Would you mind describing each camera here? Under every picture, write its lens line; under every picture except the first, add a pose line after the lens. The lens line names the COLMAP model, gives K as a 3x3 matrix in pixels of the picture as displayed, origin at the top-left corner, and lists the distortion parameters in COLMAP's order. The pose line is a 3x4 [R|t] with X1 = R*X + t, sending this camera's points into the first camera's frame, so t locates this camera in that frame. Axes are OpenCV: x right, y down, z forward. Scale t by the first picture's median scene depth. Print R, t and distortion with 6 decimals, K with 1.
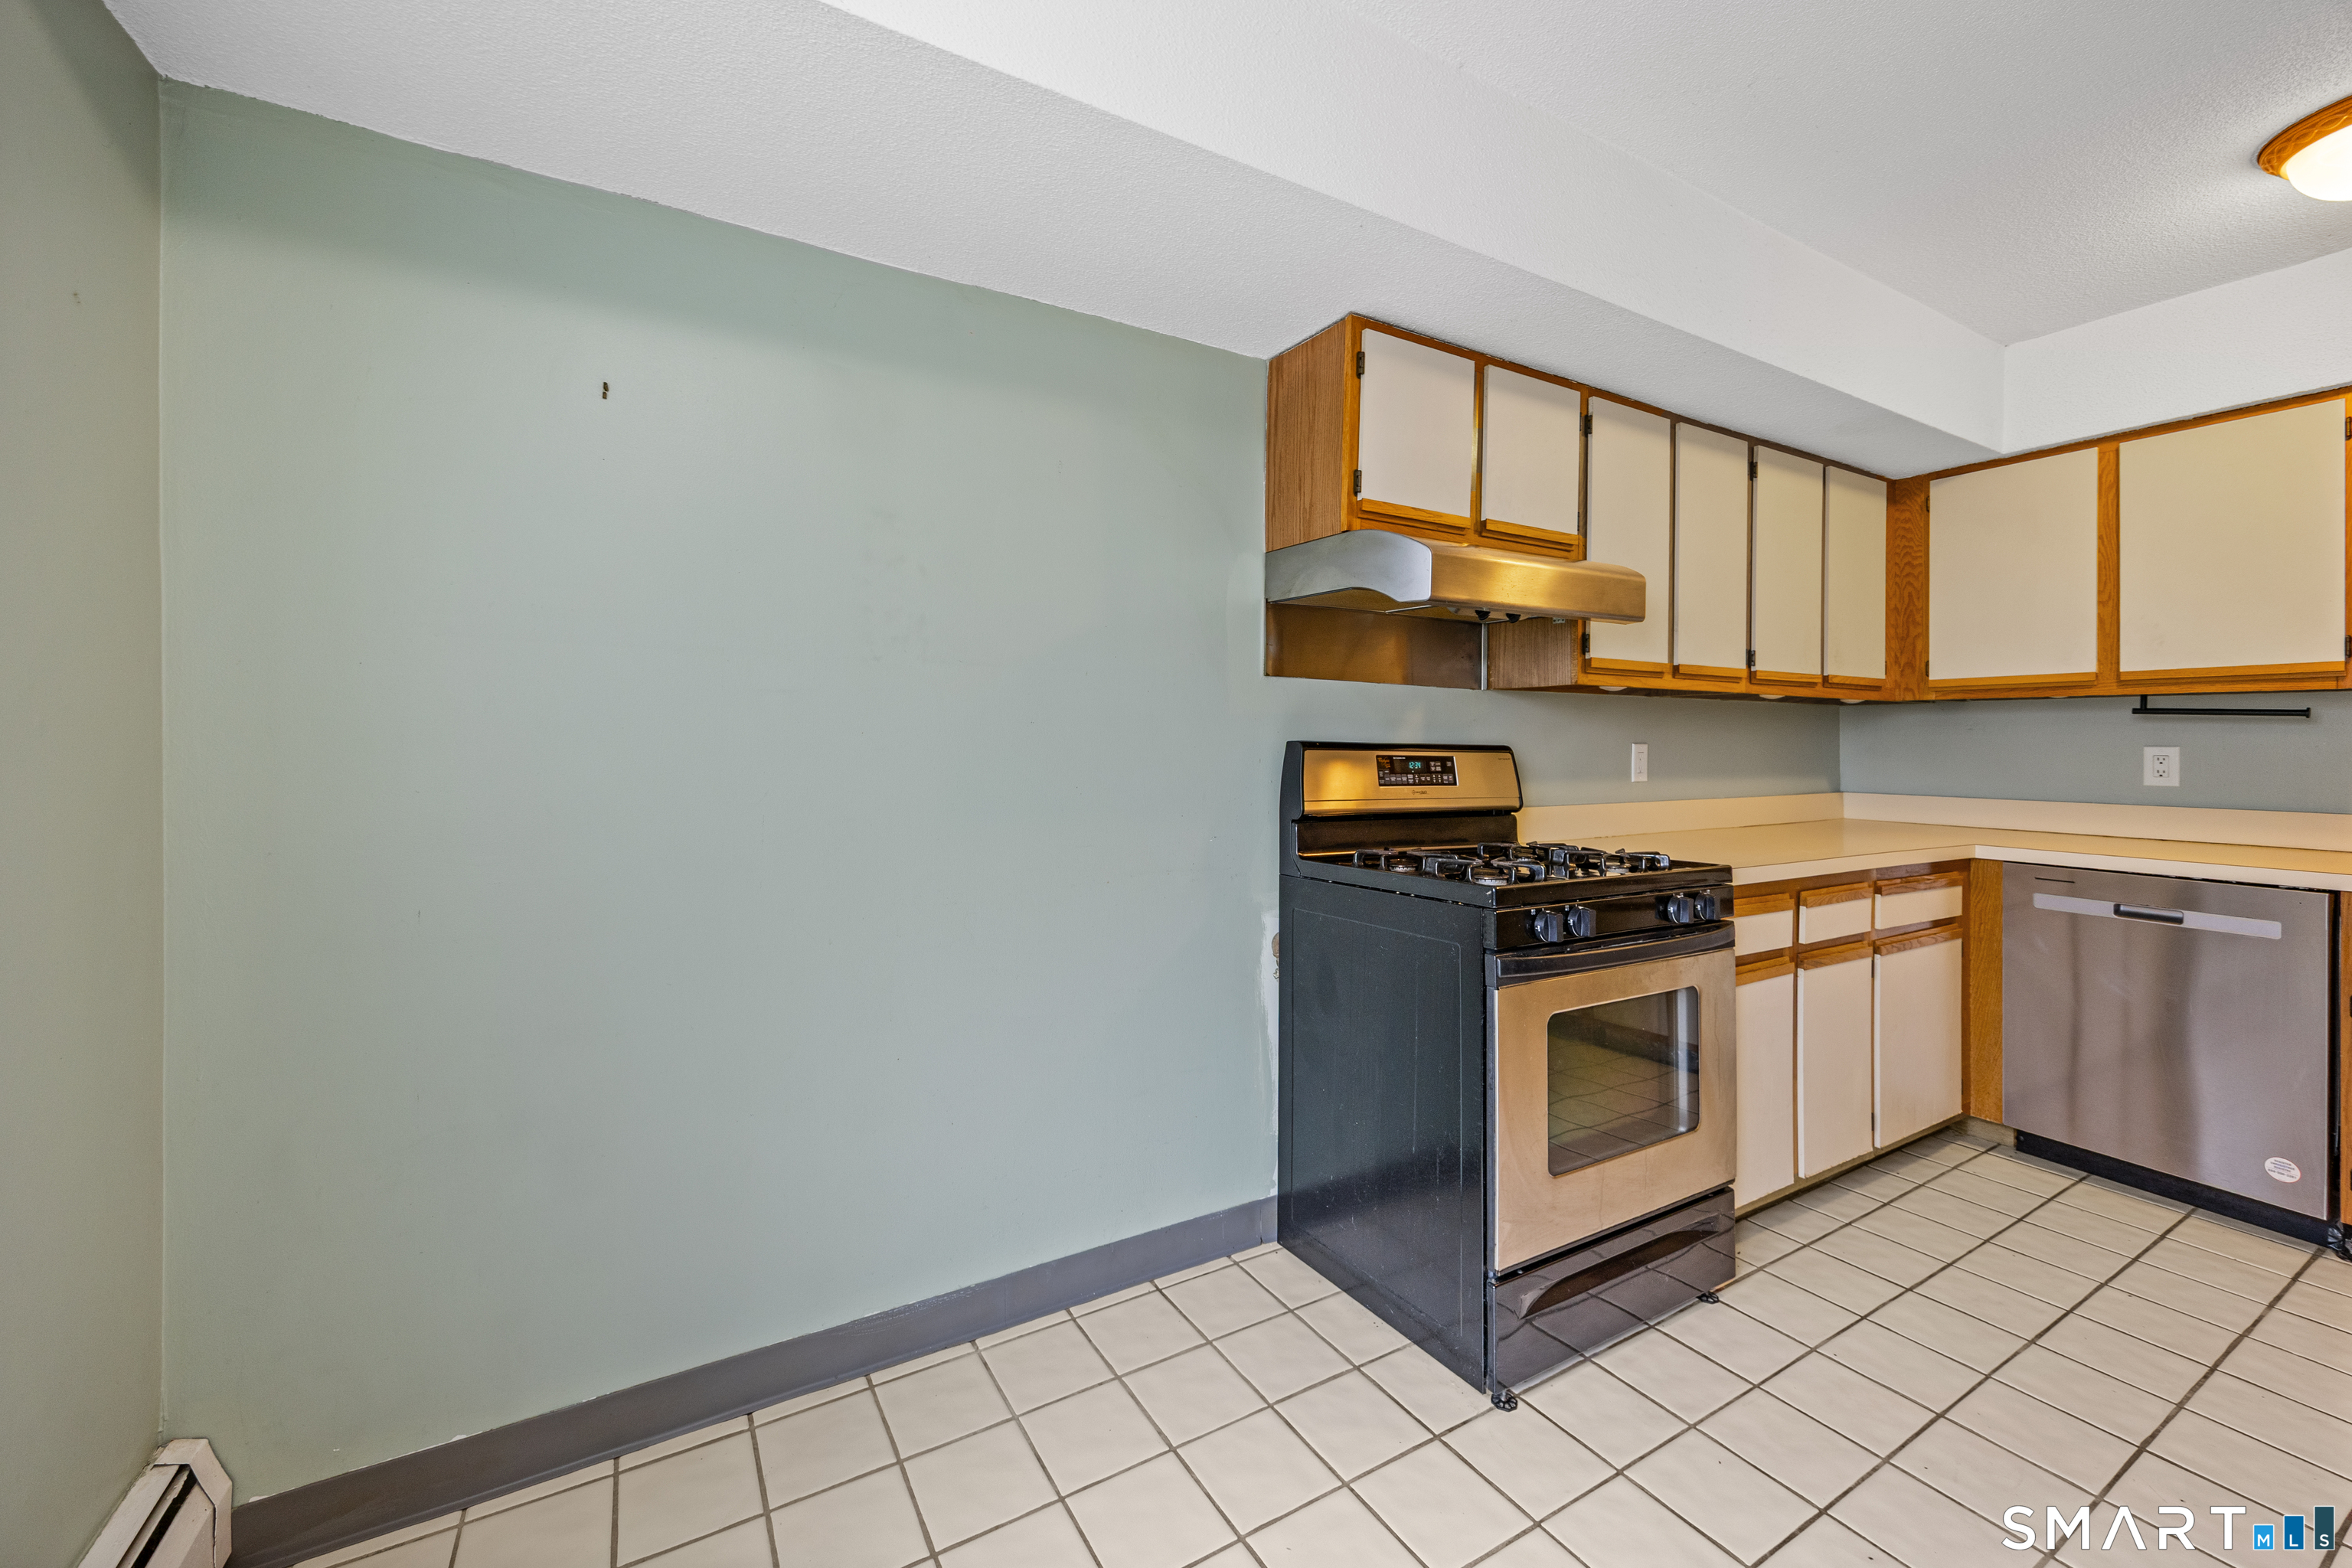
lens RADIAL K [[930.3, 0, 1169.3], [0, 930.3, 745.2], [0, 0, 1]] dist [0.002542, -0.000051]
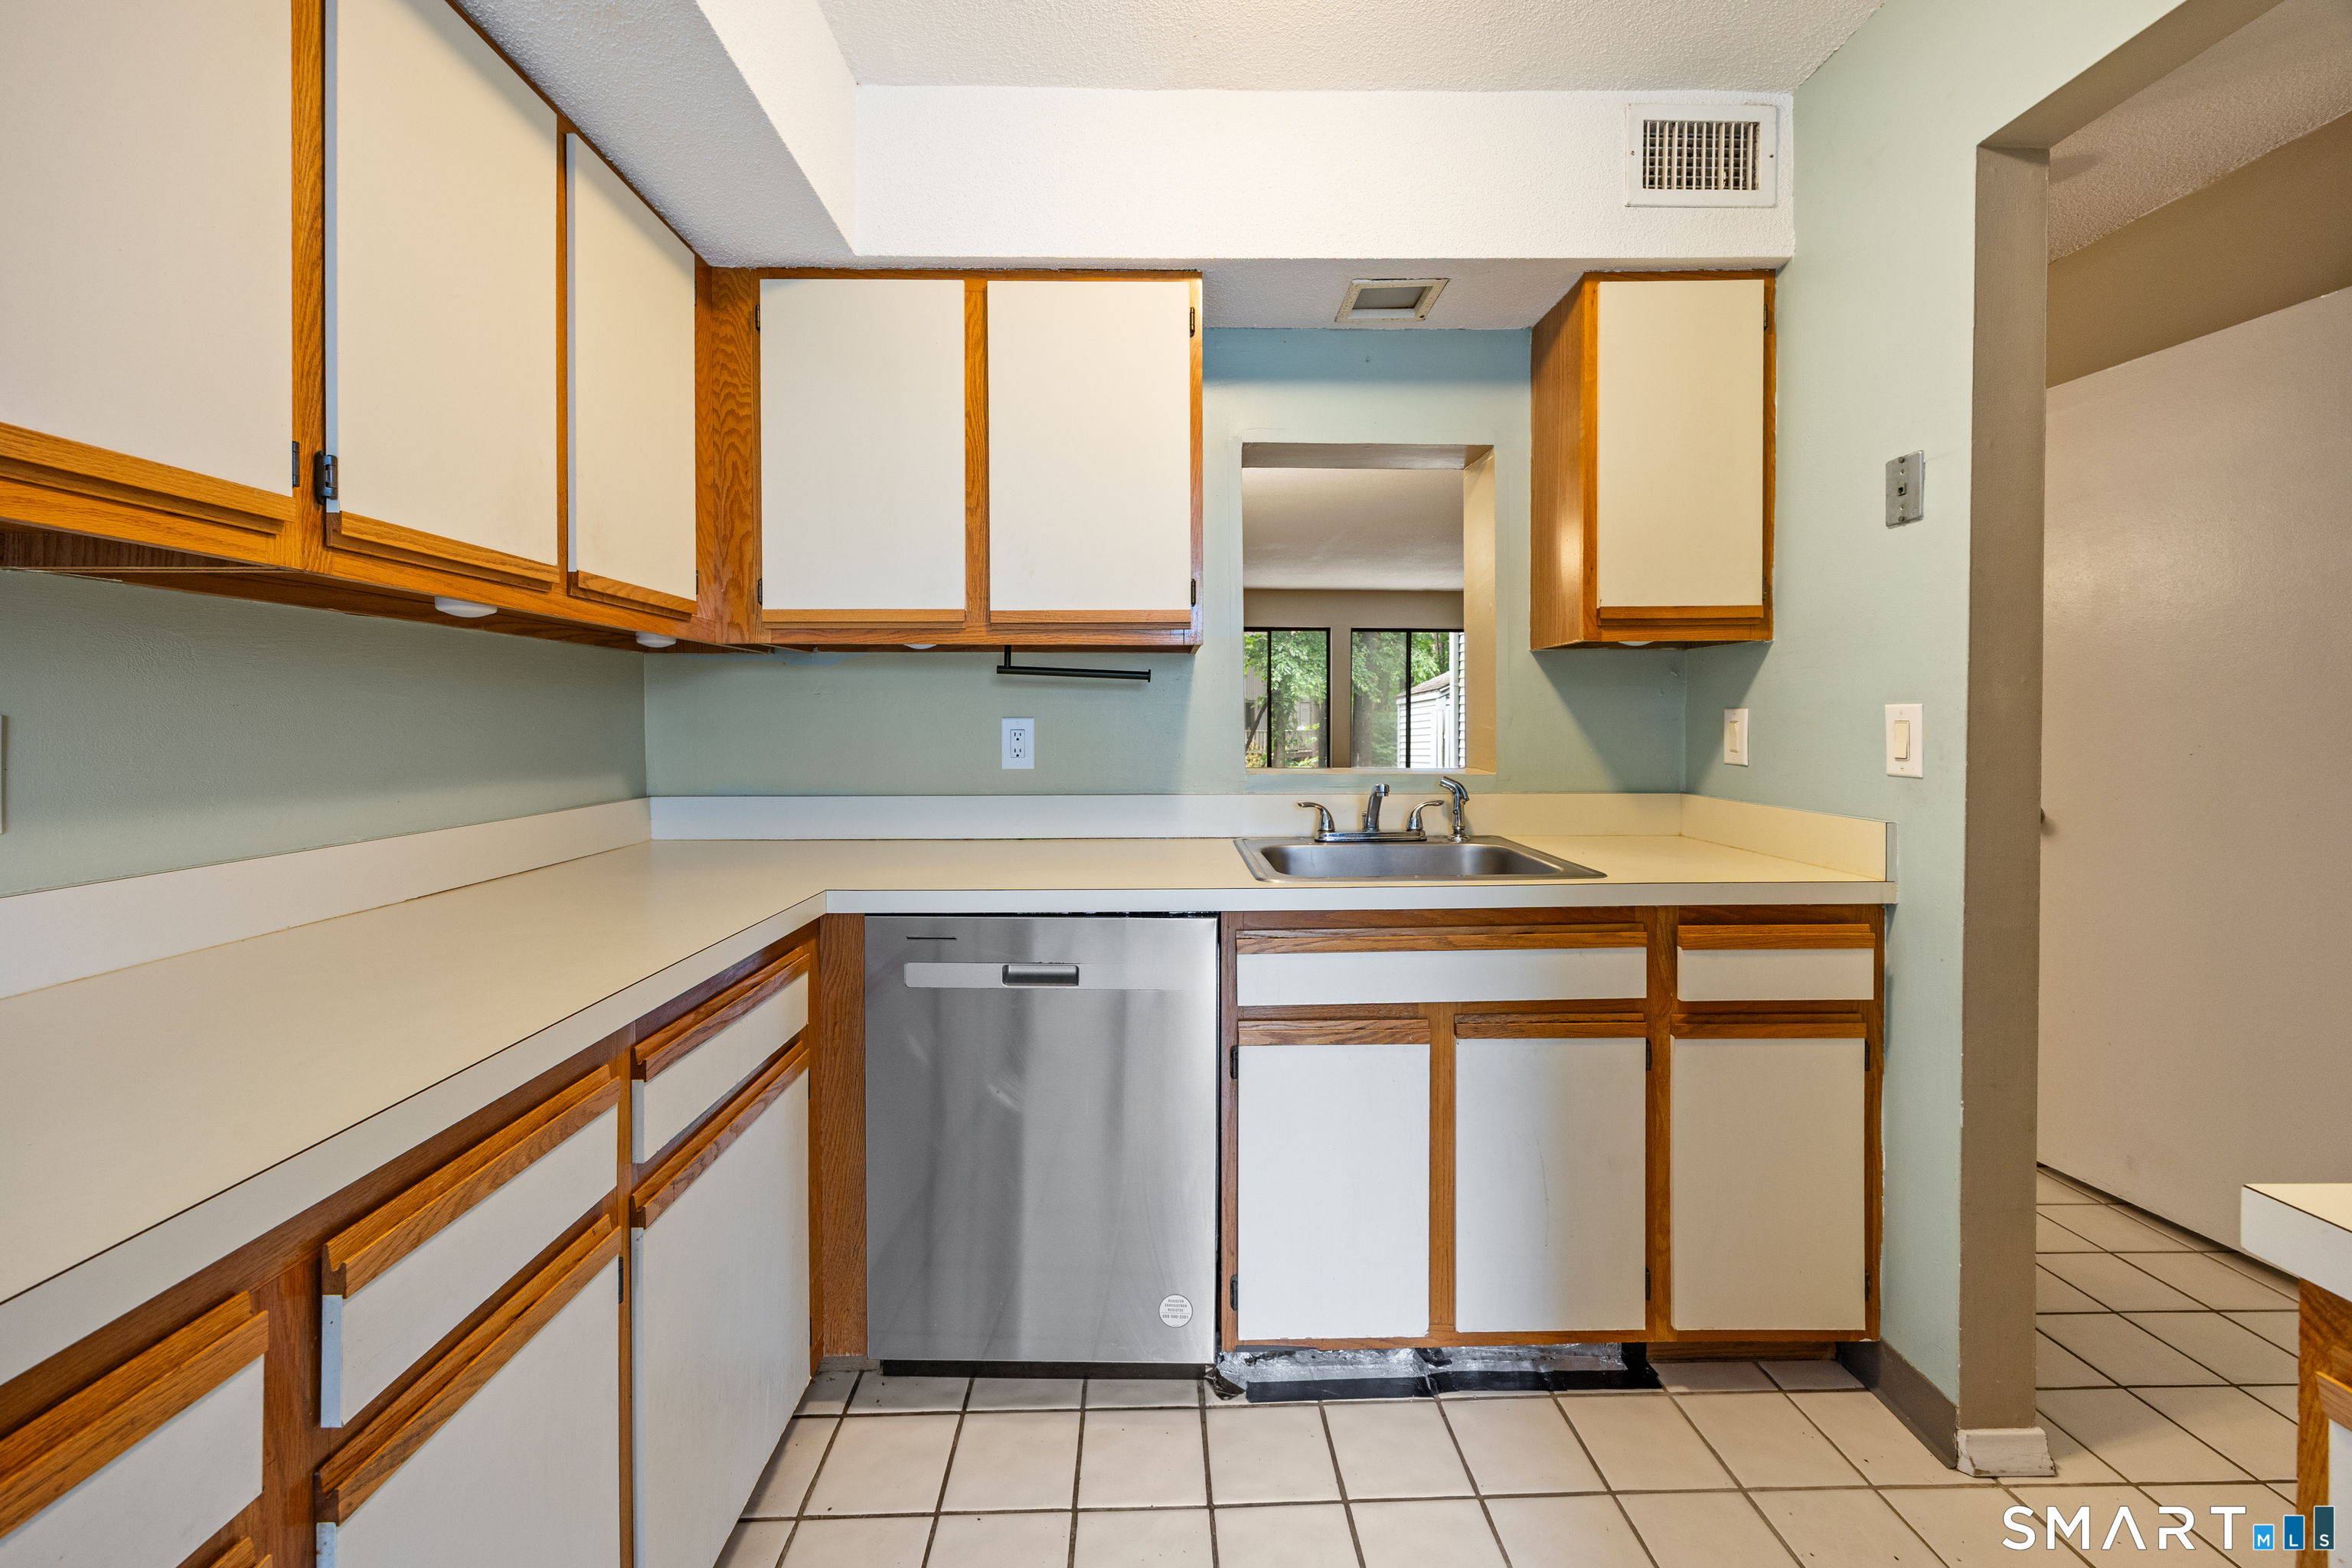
lens RADIAL K [[930.3, 0, 1163.1], [0, 930.3, 724.1], [0, 0, 1]] dist [0.002542, -0.000051]
pose [[0.486651, -0.008590, 0.873554, 0.457524], [0.007290, 0.999957, 0.005772, 0.002797], [-0.873566, 0.003559, 0.486692, 0.530169]]
